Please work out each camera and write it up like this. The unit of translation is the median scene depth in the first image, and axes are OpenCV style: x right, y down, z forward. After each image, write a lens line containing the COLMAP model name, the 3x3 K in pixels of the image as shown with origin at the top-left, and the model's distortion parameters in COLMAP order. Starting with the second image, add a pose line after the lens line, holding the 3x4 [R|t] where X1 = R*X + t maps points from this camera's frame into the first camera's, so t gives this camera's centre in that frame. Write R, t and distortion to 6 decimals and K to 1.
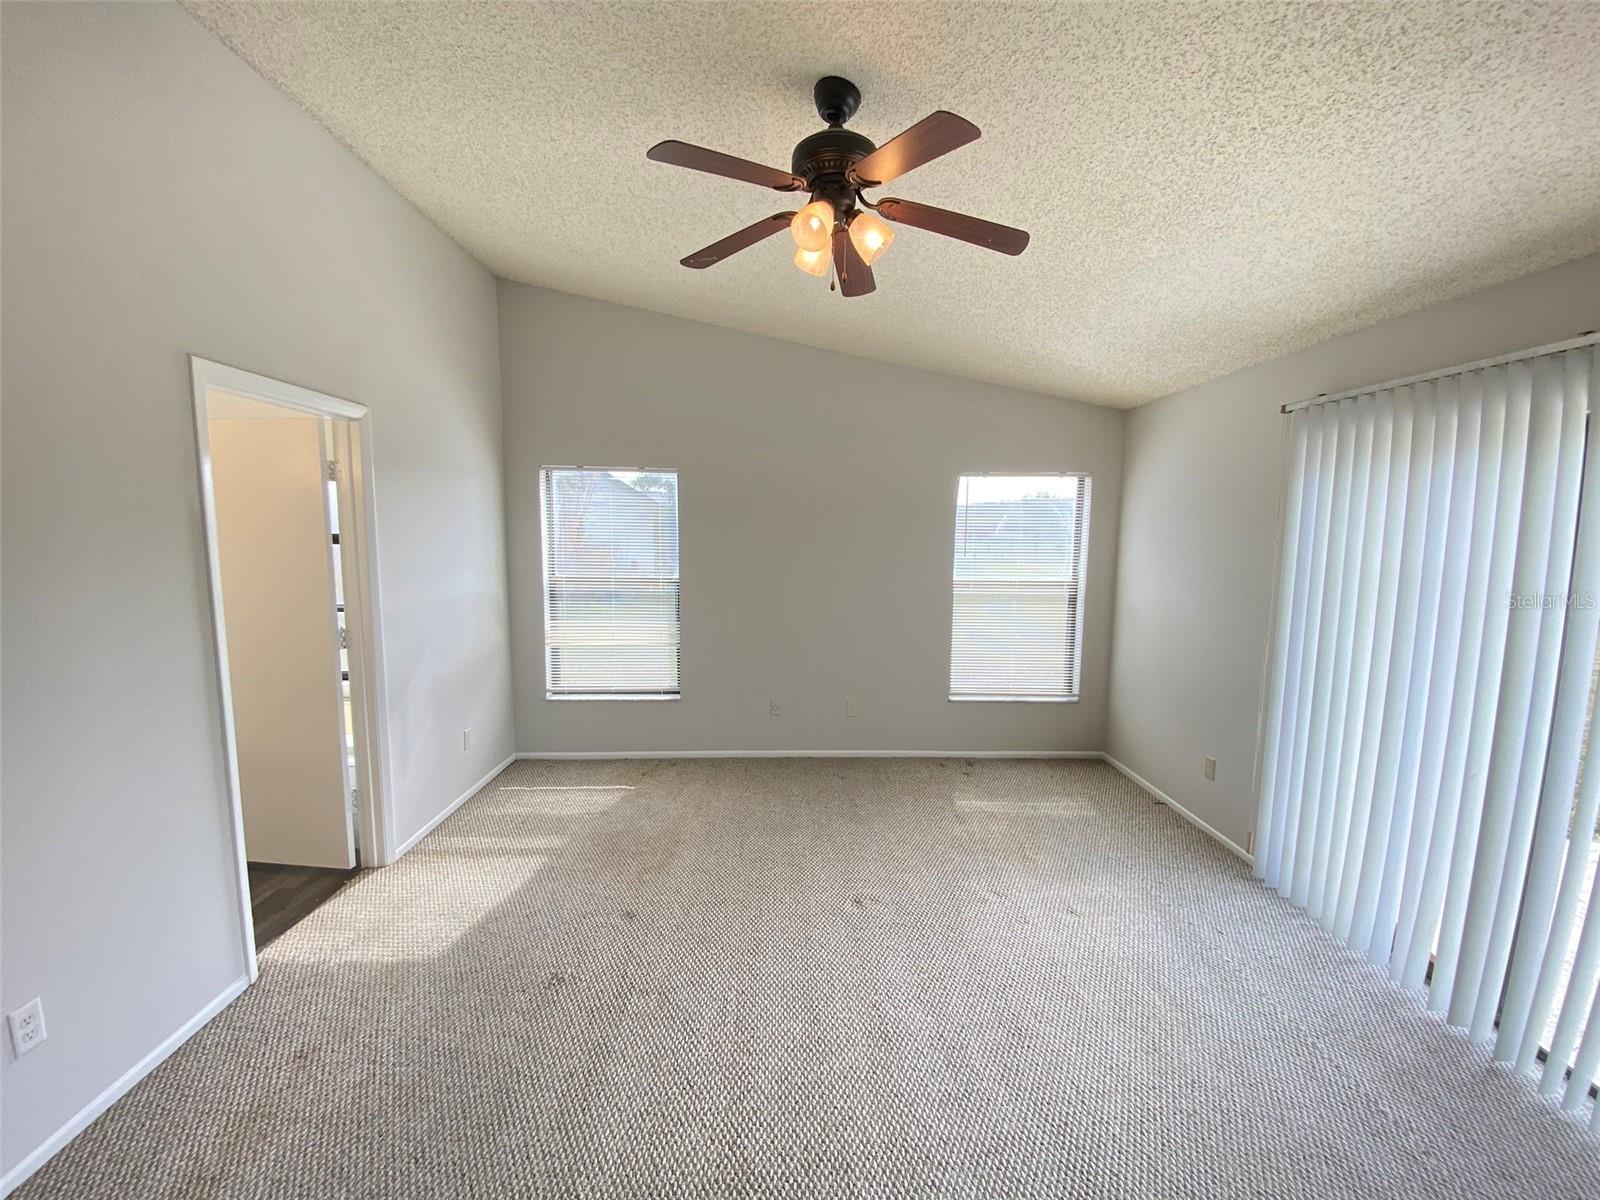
lens RADIAL K [[648.4, 0, 791.4], [0, 648.4, 607.2], [0, 0, 1]] dist [-0.015409, -0.007381]
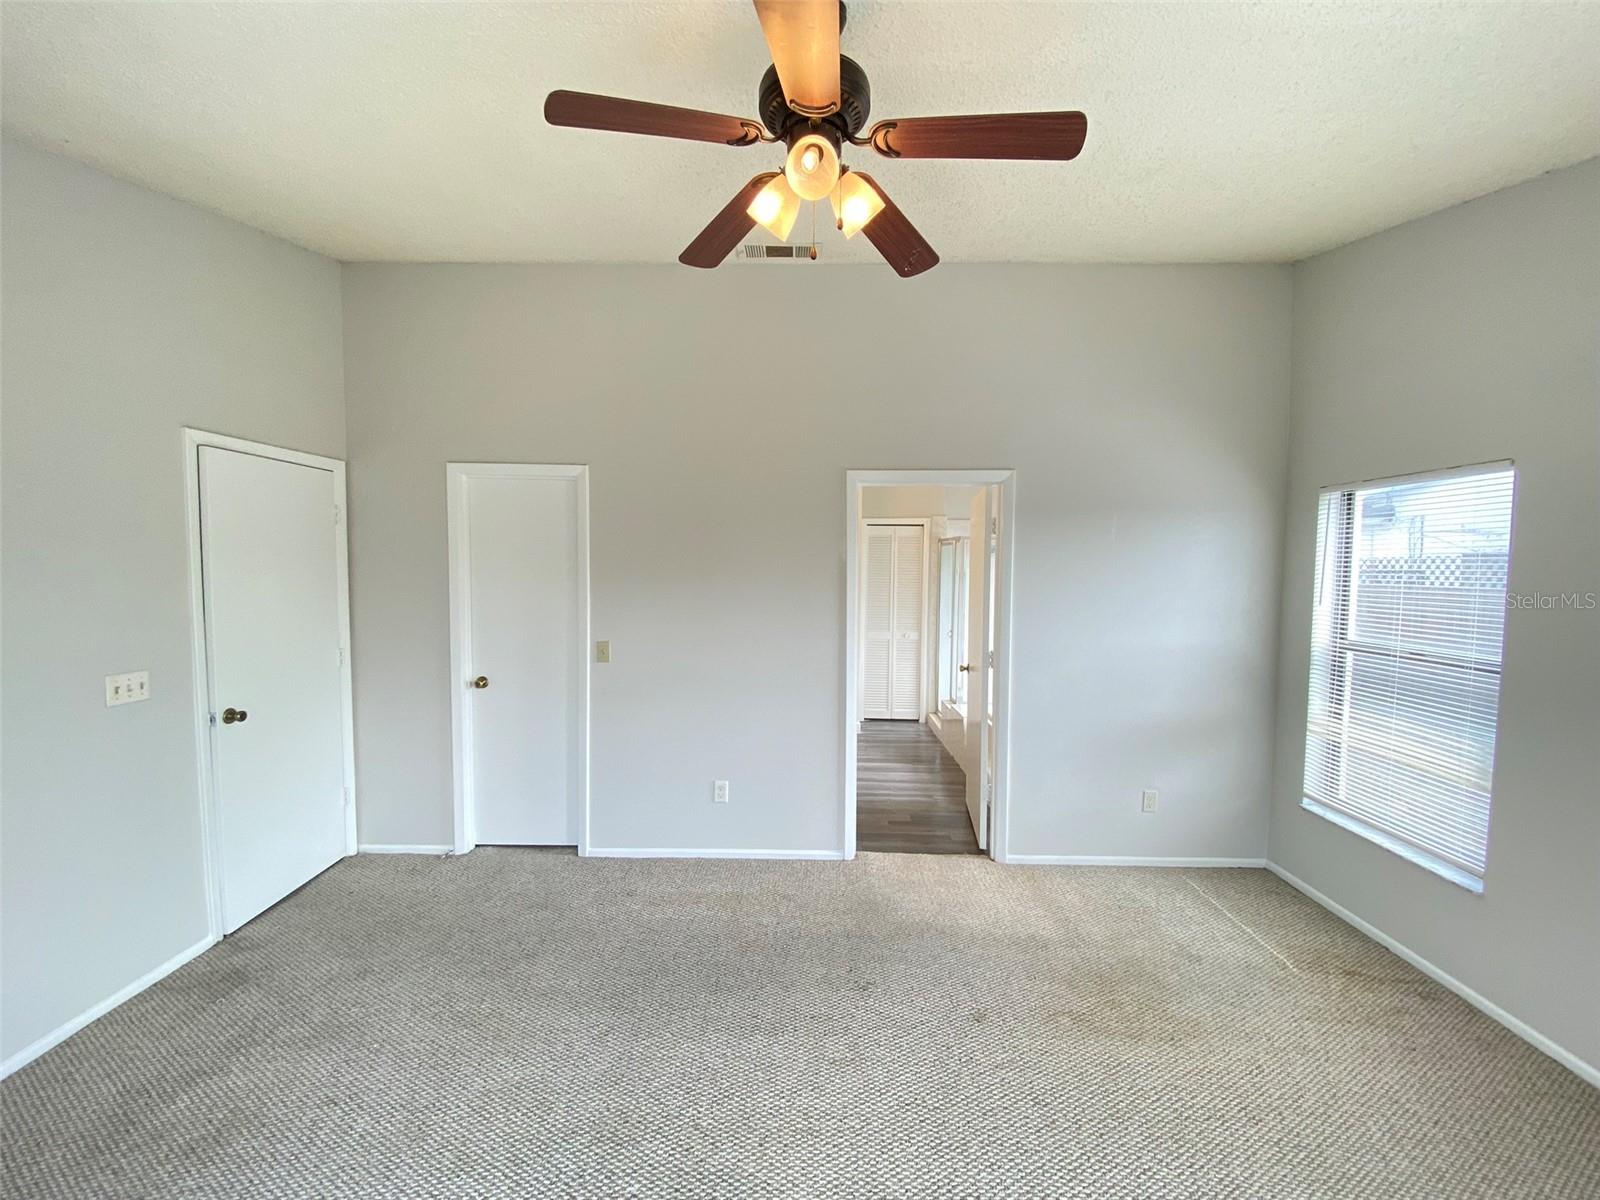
lens RADIAL K [[648.4, 0, 802.9], [0, 648.4, 600.5], [0, 0, 1]] dist [-0.015409, -0.007381]
pose [[-0.034355, 0.045281, -0.998383, 0.404386], [-0.131712, 0.990055, 0.049436, -0.055423], [0.990692, 0.133198, -0.028049, 0.502122]]
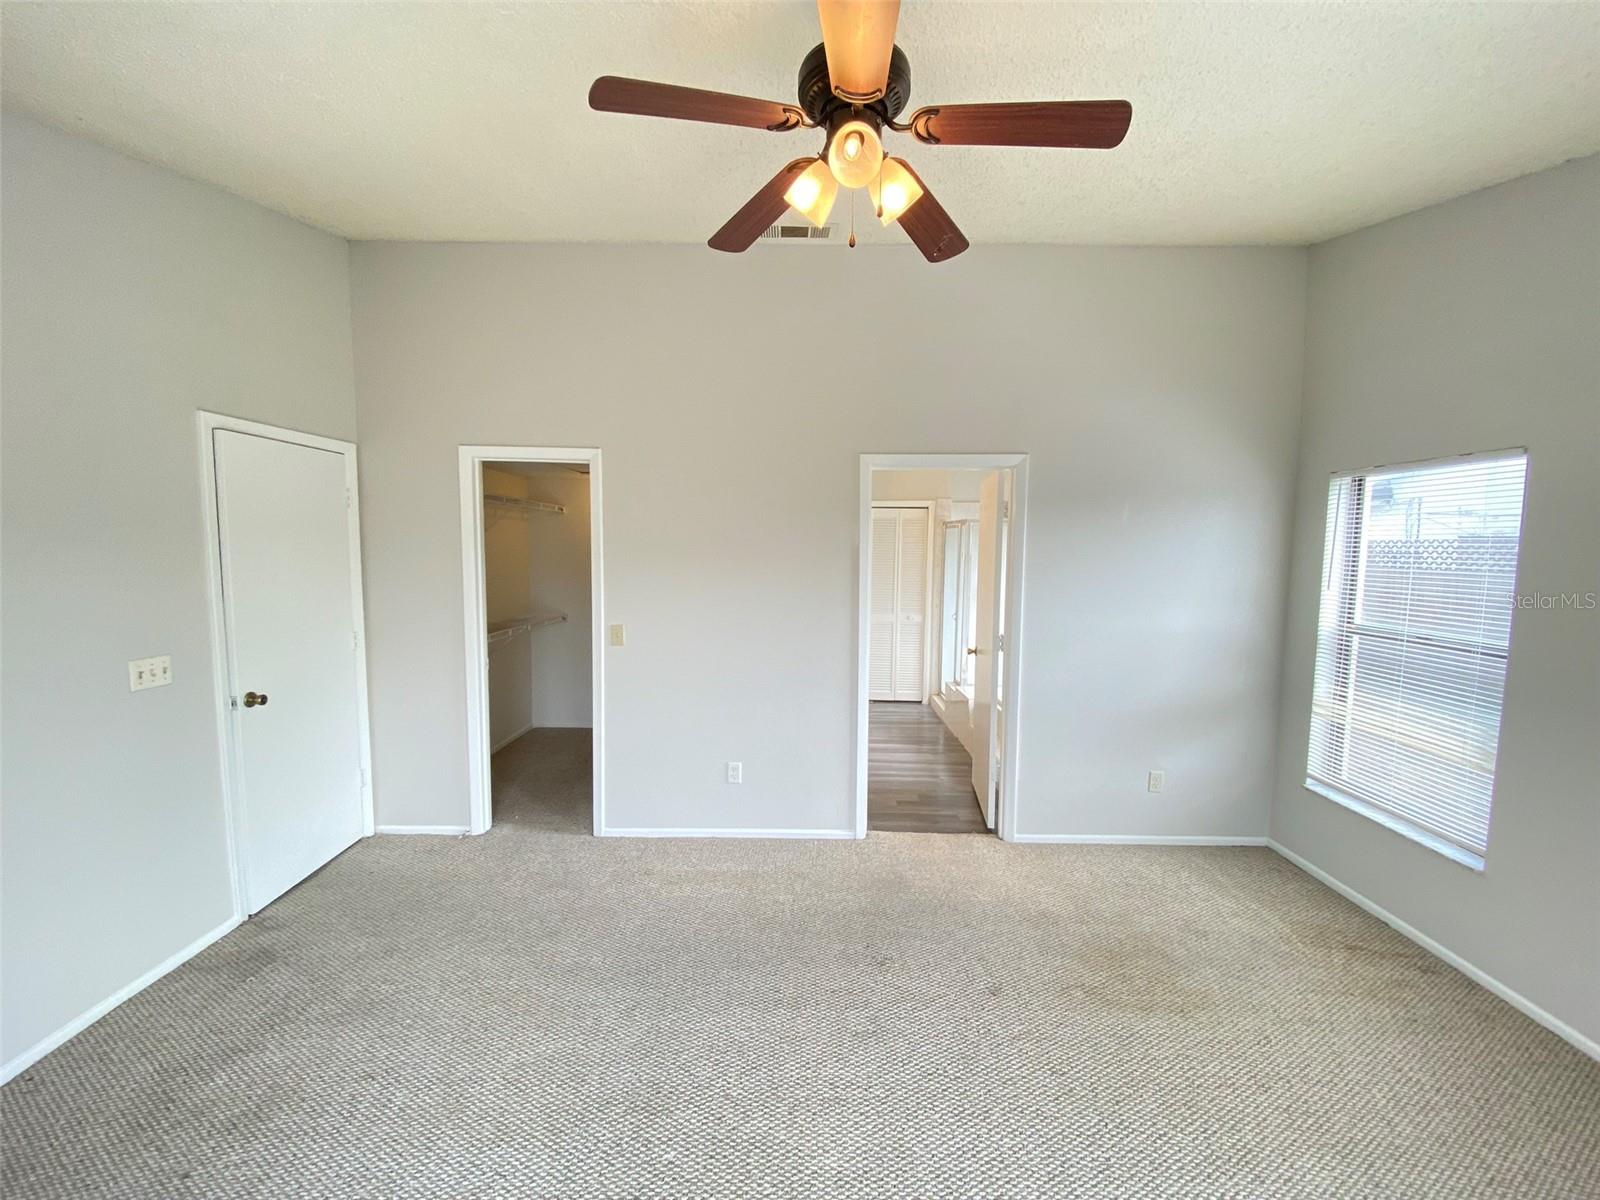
lens RADIAL K [[648.4, 0, 802.6], [0, 648.4, 600.7], [0, 0, 1]] dist [-0.015409, -0.007381]
pose [[-0.027413, 0.075238, -0.996789, 0.410212], [-0.132728, 0.988060, 0.078230, -0.056483], [0.990773, 0.134447, -0.017099, 0.477477]]
